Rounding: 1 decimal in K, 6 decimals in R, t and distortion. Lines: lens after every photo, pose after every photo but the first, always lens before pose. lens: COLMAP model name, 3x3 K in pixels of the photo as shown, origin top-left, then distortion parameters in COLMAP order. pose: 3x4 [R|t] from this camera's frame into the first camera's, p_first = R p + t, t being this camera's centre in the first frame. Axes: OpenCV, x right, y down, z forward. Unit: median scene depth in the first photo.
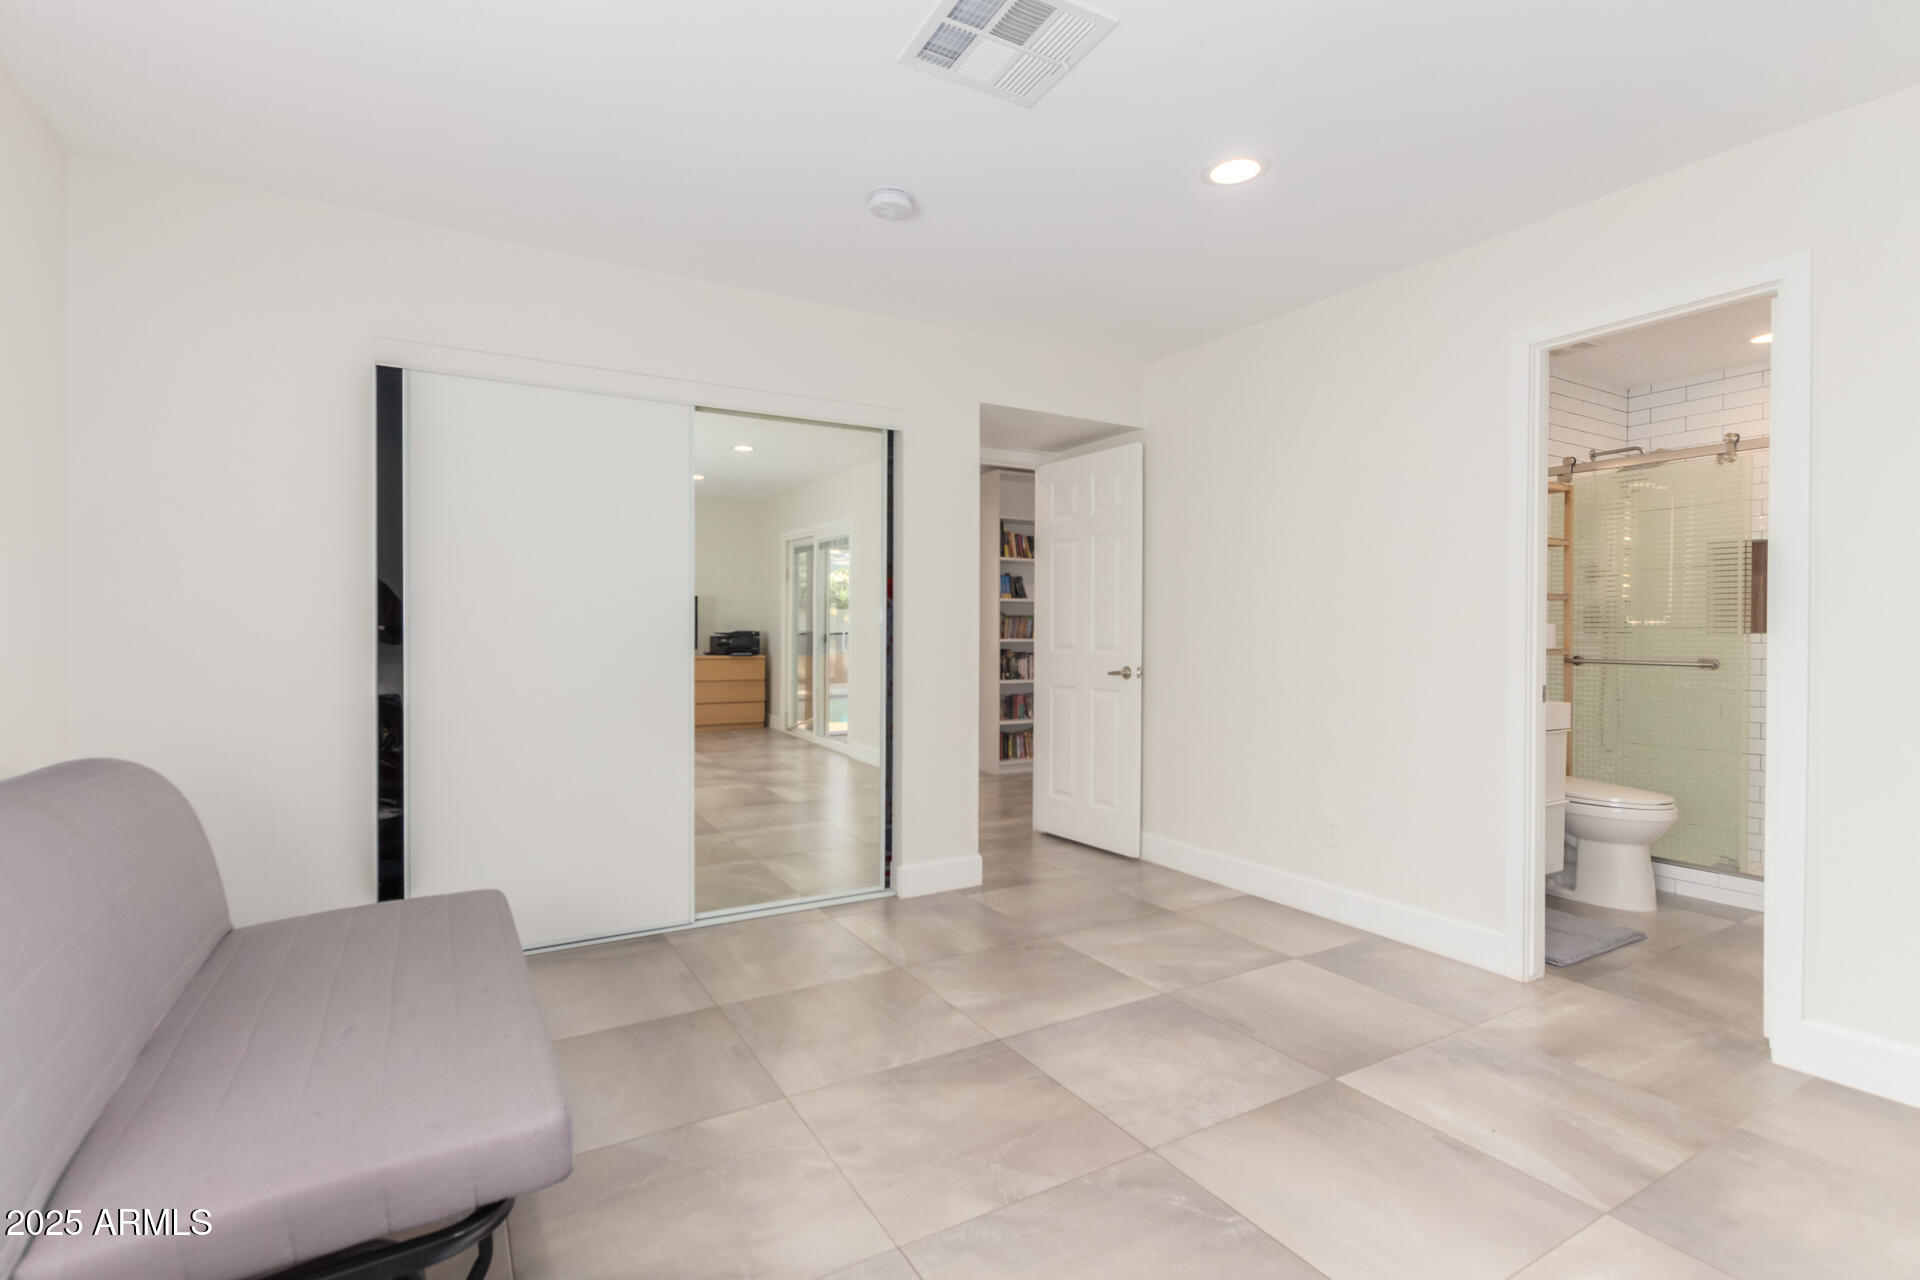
lens RADIAL K [[905.3, 0, 960.0], [0, 905.3, 640.0], [0, 0, 1]] dist [0.000055, -0.000414]
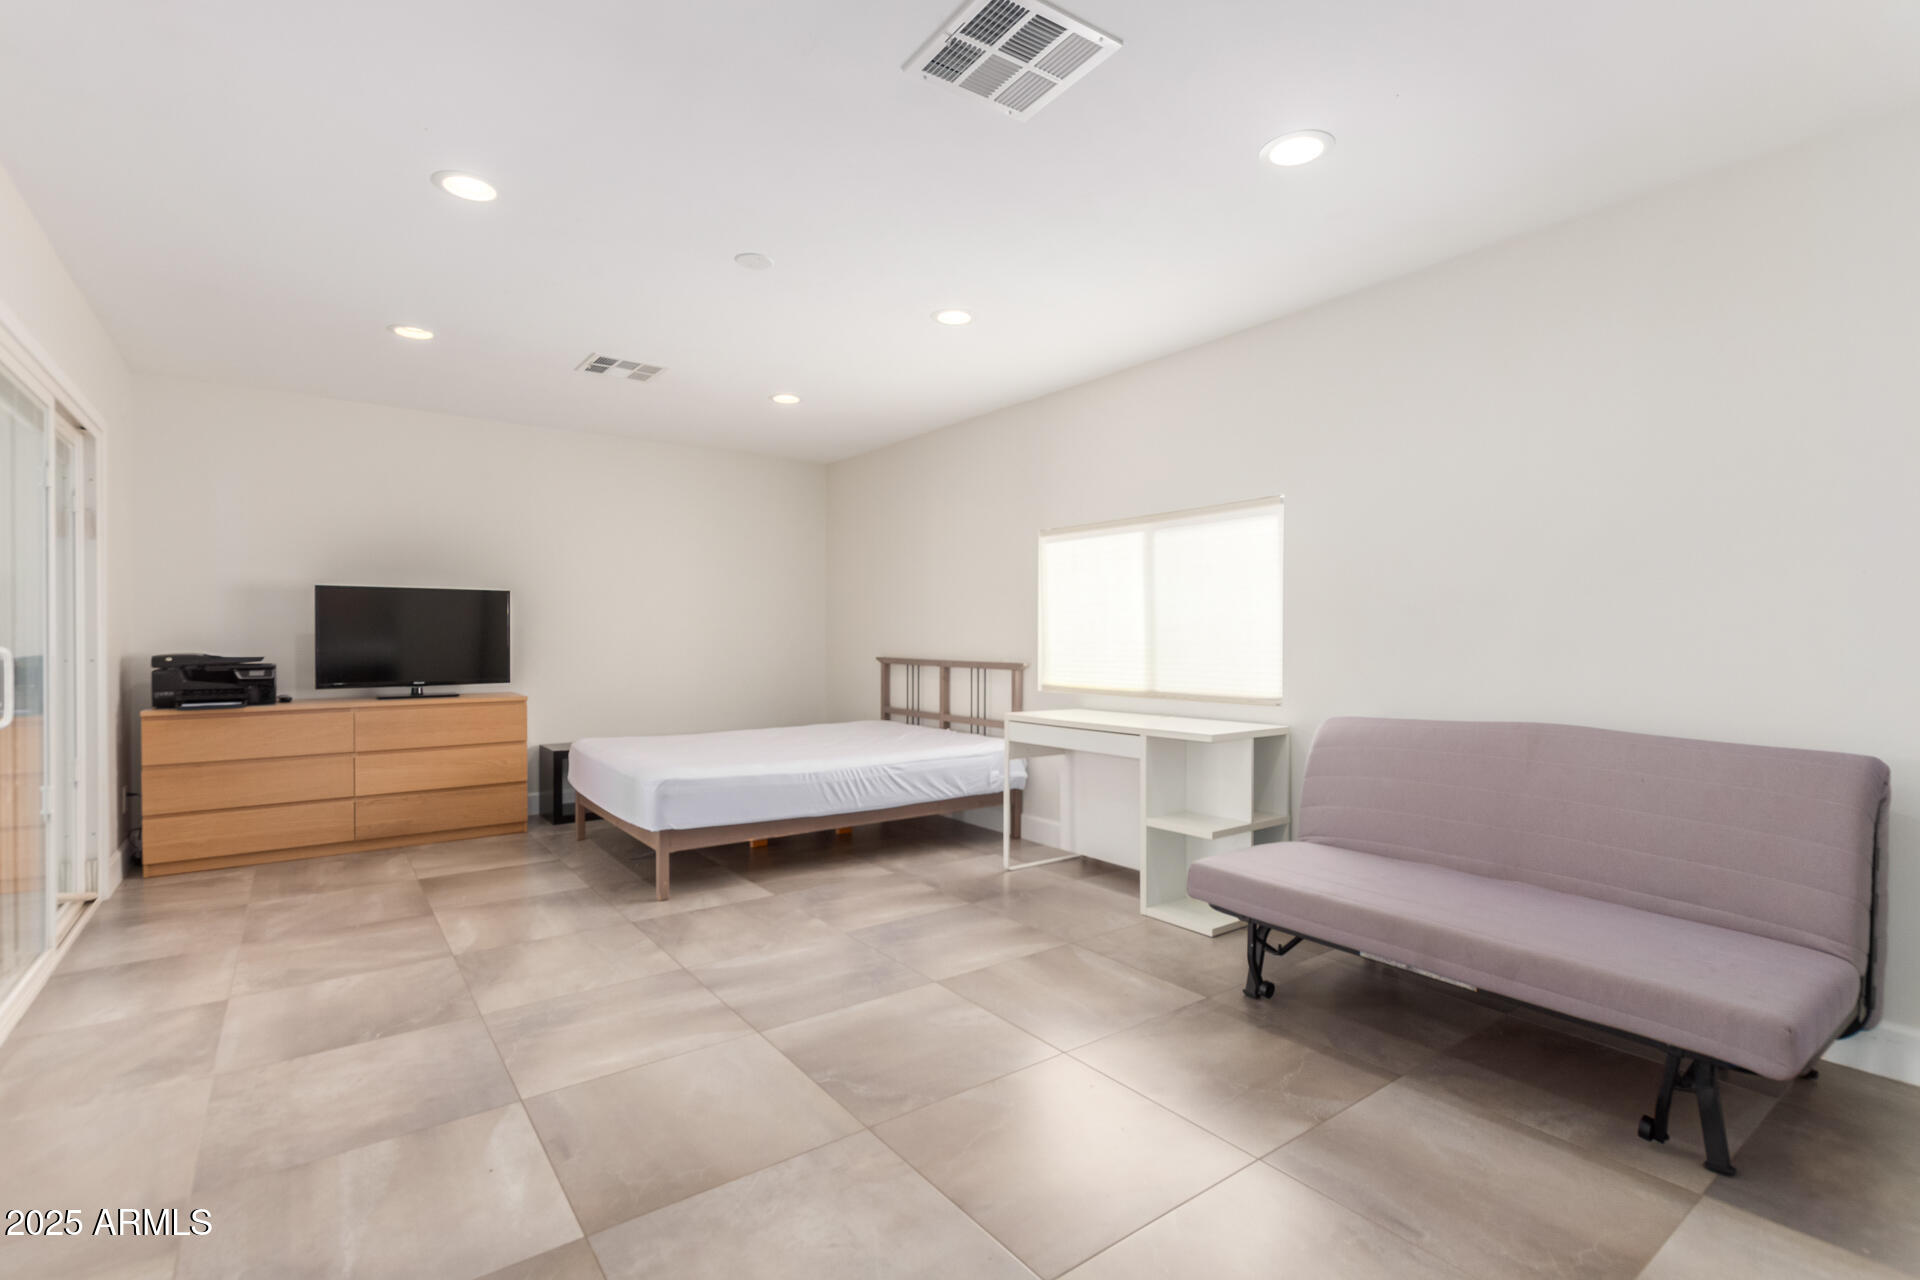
lens RADIAL K [[900.8, 0, 969.3], [0, 900.8, 644.1], [0, 0, 1]] dist [-0.002013, -0.000166]
pose [[-0.993035, 0.001826, -0.117807, 0.211452], [0.000931, 0.999970, 0.007645, -0.006851], [0.117817, 0.007482, -0.993007, 2.002694]]
